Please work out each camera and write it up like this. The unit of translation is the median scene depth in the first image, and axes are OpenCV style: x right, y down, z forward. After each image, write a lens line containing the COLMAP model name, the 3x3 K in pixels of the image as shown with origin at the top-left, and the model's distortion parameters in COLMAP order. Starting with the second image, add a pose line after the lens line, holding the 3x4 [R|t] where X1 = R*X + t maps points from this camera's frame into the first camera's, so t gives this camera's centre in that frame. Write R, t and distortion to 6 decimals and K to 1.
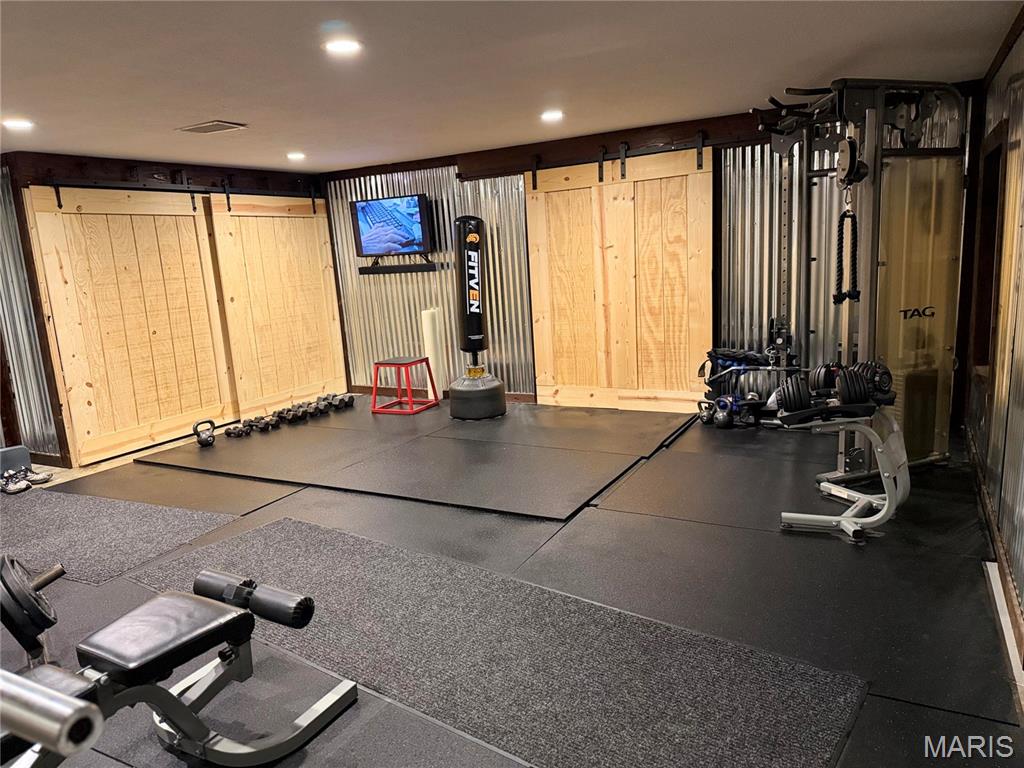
lens RADIAL K [[718.0, 0, 509.0], [0, 718.0, 382.2], [0, 0, 1]] dist [0.086942, -0.119244]
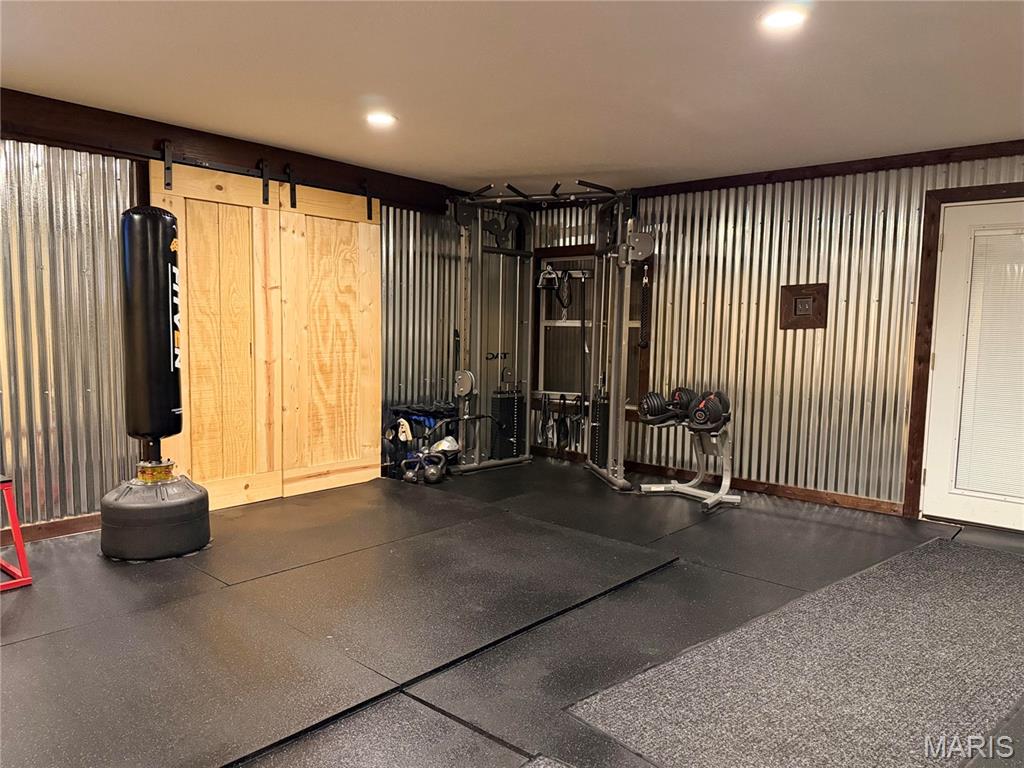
lens RADIAL K [[718.0, 0, 509.0], [0, 718.0, 382.2], [0, 0, 1]] dist [0.086942, -0.119244]
pose [[0.210983, -0.008971, 0.977448, -0.587240], [0.140180, 0.989900, -0.021173, -0.035348], [-0.967386, 0.141485, 0.210110, 0.618040]]
